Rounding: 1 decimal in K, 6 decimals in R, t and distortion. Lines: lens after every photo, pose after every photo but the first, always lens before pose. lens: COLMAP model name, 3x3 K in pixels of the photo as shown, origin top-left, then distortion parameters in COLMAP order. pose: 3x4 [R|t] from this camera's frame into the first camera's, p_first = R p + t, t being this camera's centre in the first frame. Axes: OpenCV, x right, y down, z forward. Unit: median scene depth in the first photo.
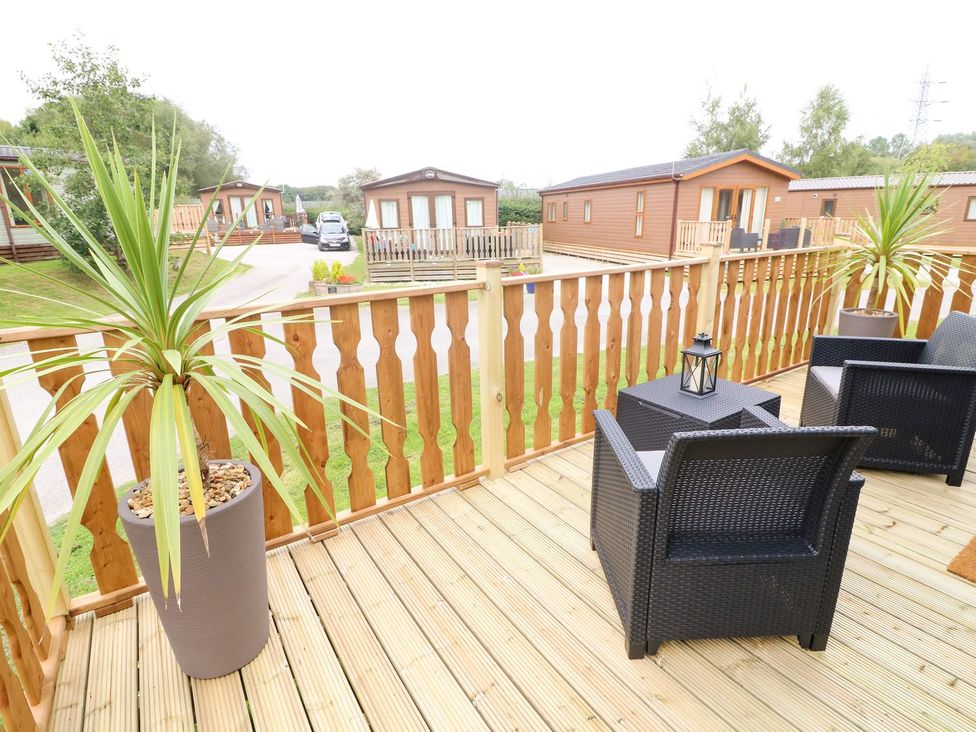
lens RADIAL K [[519.3, 0, 493.9], [0, 519.3, 366.9], [0, 0, 1]] dist [0.000783, -0.013475]
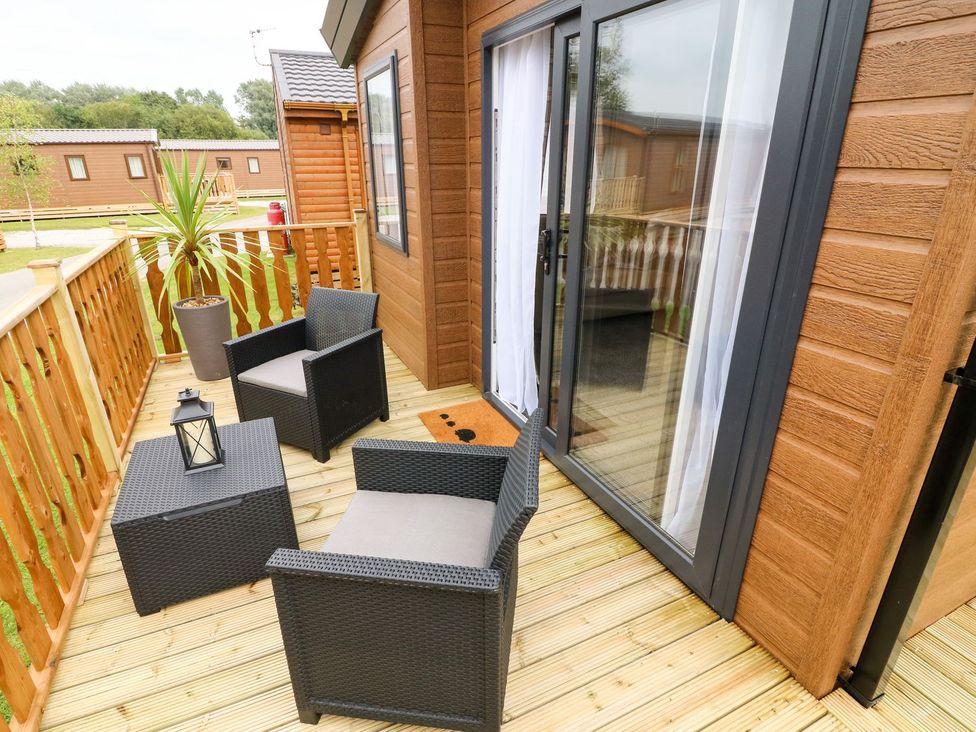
lens RADIAL K [[519.3, 0, 493.9], [0, 519.3, 366.9], [0, 0, 1]] dist [0.000783, -0.013475]
pose [[0.141756, -0.341052, 0.929295, -0.053423], [0.277184, 0.914896, 0.293486, -0.047312], [-0.950302, 0.215982, 0.224226, 0.101553]]
